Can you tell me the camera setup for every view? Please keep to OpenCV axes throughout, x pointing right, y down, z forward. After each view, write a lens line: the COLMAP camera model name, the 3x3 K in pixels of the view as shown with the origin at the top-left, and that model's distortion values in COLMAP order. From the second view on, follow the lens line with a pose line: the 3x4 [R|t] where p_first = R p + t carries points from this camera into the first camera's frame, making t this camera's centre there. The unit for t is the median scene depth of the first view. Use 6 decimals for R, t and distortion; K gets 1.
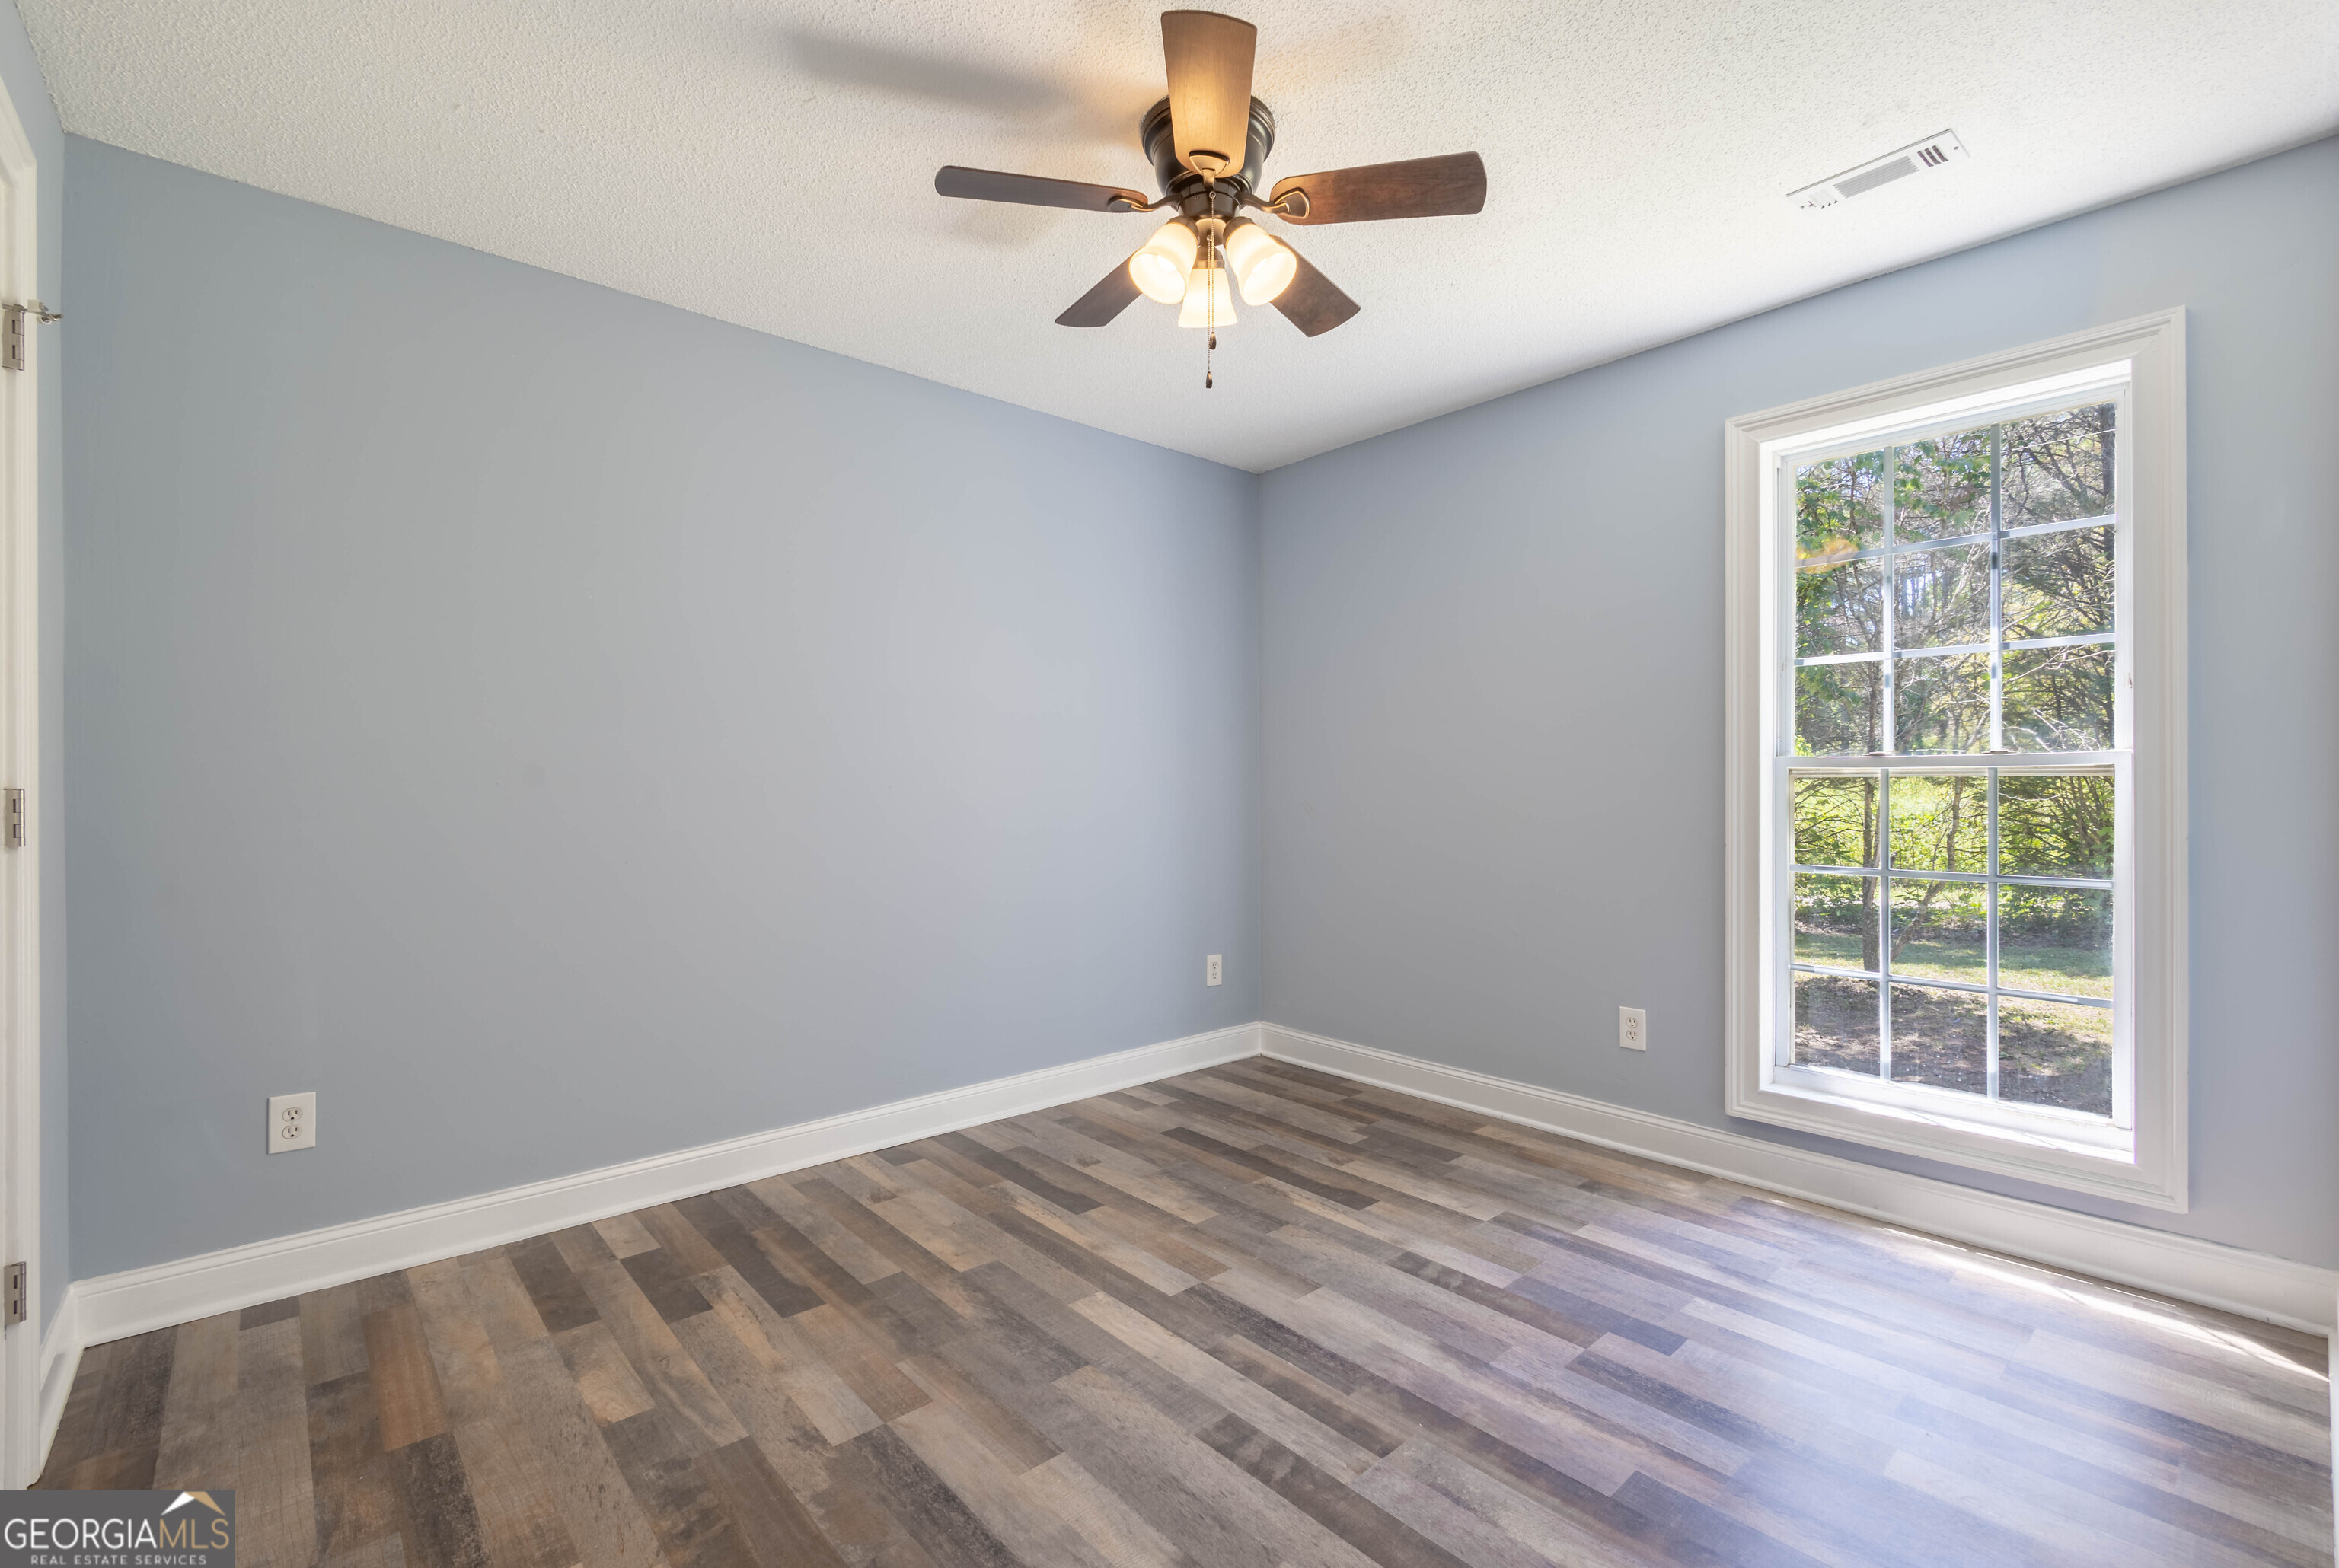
lens RADIAL K [[991.0, 0, 1169.5], [0, 991.0, 784.0], [0, 0, 1]] dist [-0.006965, 0.000882]
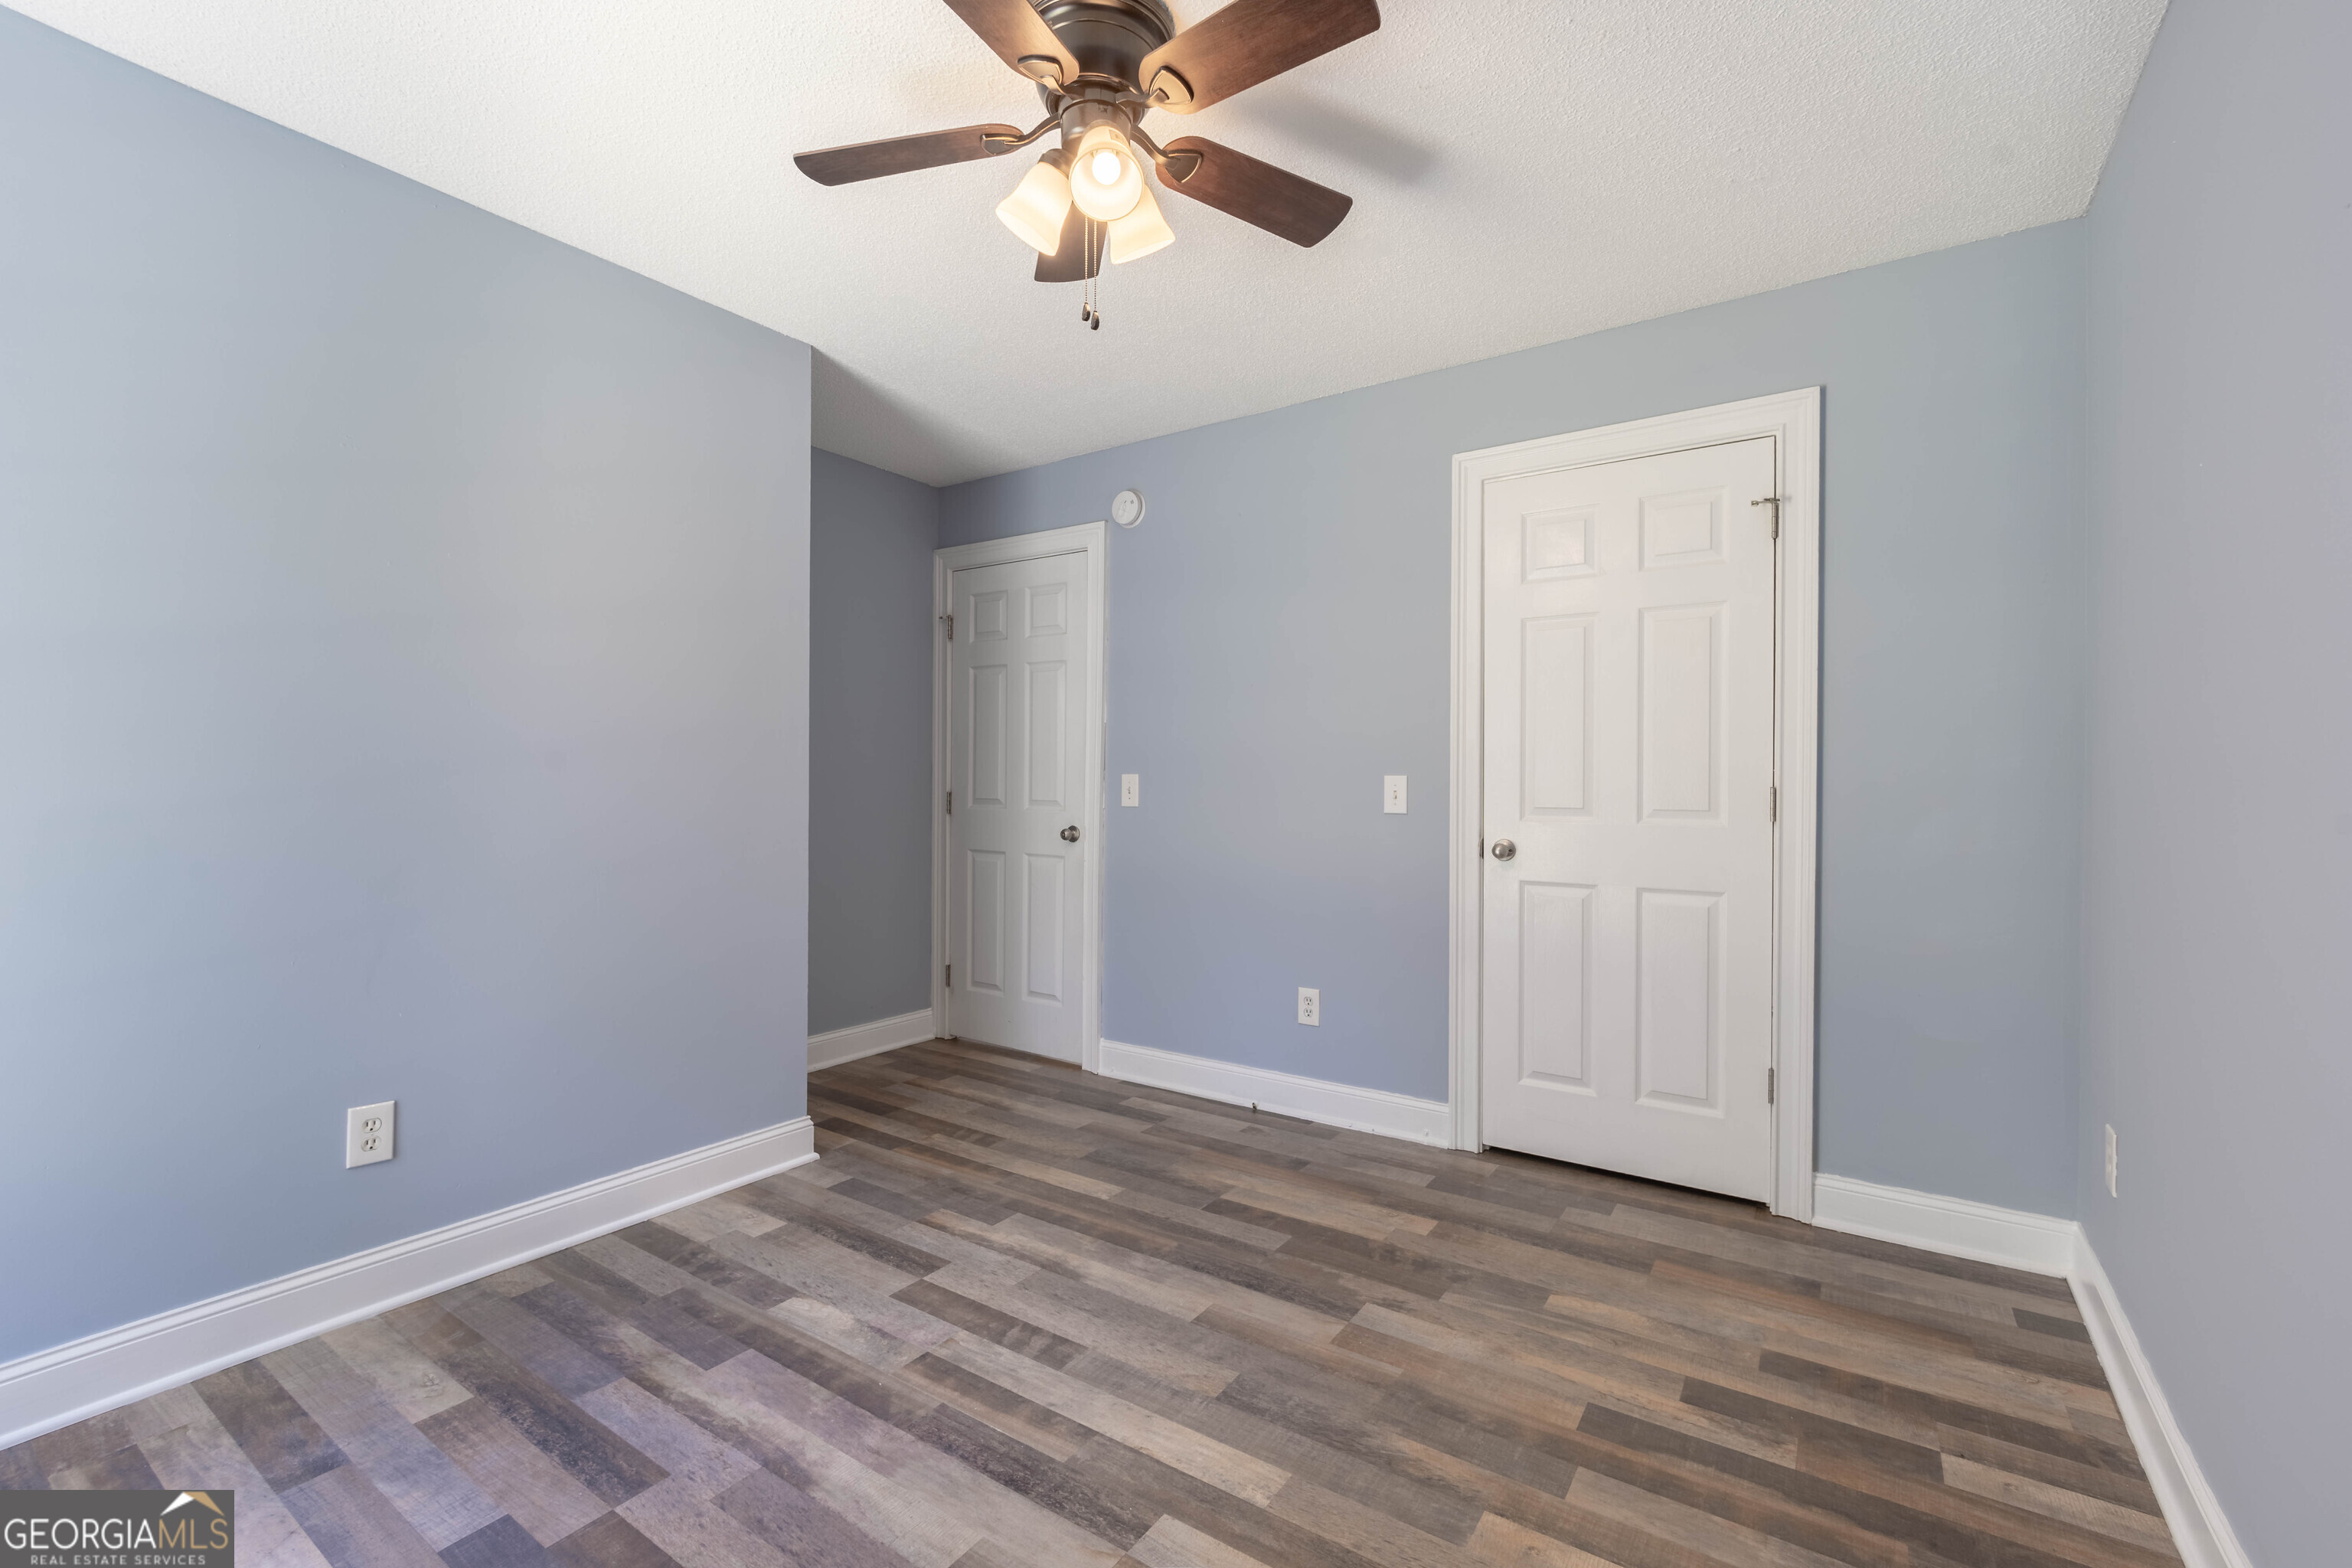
lens RADIAL K [[996.6, 0, 1176.0], [0, 996.6, 784.0], [0, 0, 1]] dist [-0.006965, 0.000882]
pose [[-0.969047, -0.001822, -0.246869, 0.192314], [-0.002075, 0.999998, 0.000766, 0.000033], [0.246867, 0.001255, -0.969049, 1.929684]]
